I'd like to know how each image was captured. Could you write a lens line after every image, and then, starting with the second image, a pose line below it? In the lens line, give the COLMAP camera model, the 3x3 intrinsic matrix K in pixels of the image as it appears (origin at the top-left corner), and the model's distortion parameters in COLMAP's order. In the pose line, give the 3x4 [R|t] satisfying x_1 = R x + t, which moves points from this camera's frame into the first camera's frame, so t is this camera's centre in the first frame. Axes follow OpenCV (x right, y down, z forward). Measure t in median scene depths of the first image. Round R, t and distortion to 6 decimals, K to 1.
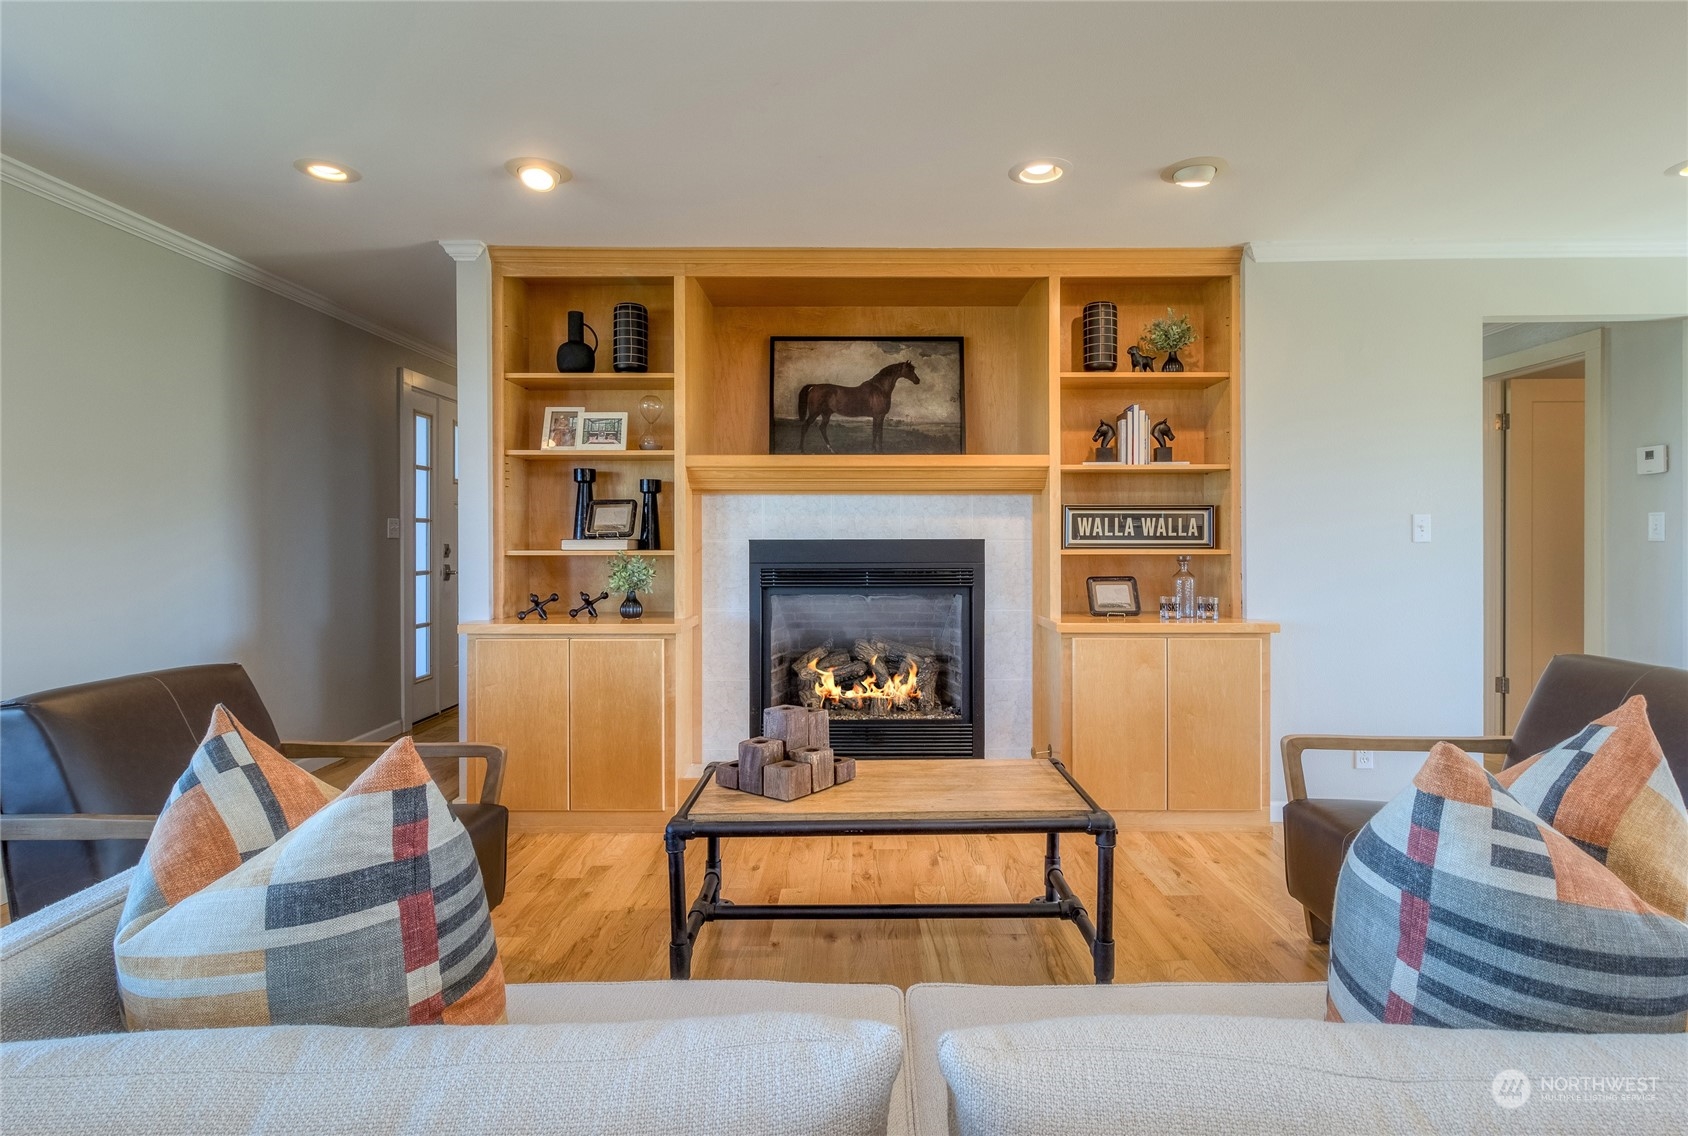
lens RADIAL K [[842.4, 0, 862.0], [0, 842.4, 542.9], [0, 0, 1]] dist [-0.006366, 0.000200]
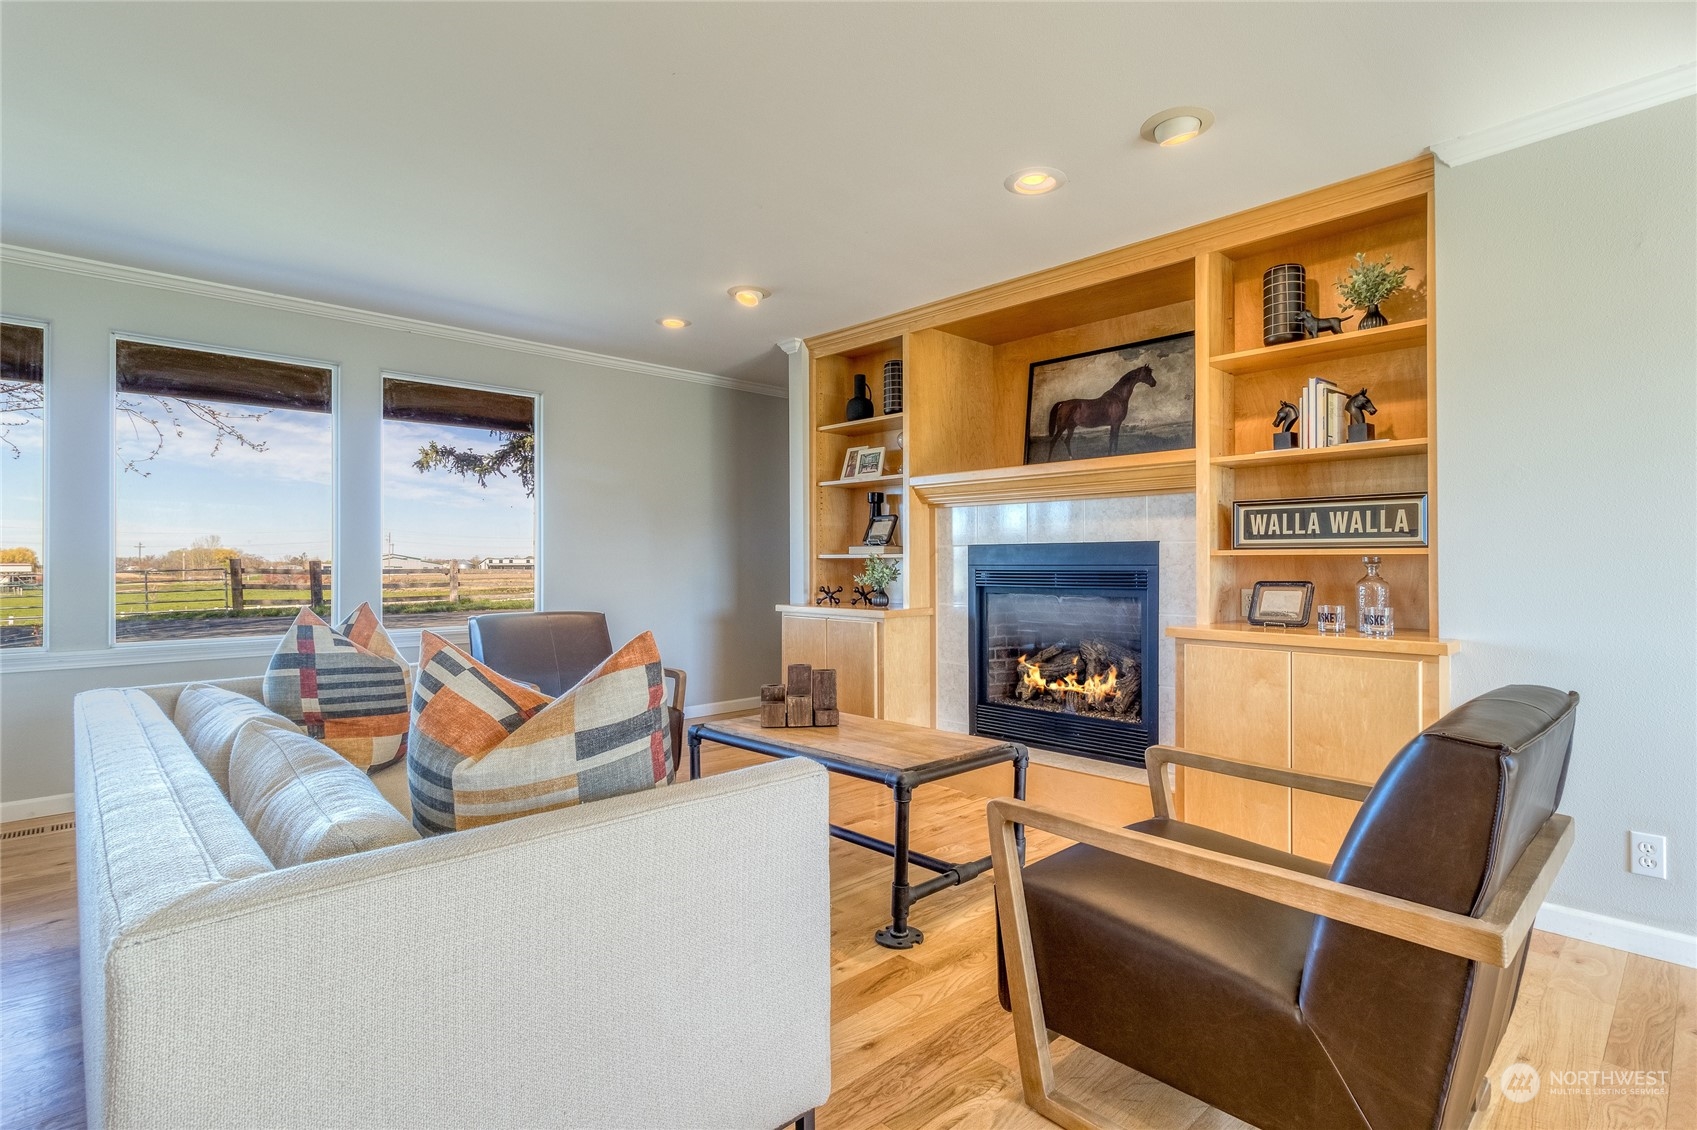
lens RADIAL K [[813.8, 0, 891.5], [0, 813.8, 564.1], [0, 0, 1]] dist [-0.011558, 0.002456]
pose [[0.710147, 0.001982, -0.704051, 0.587831], [-0.002872, 0.999996, -0.000082, 0.023269], [0.704048, 0.002080, 0.710150, 0.122352]]
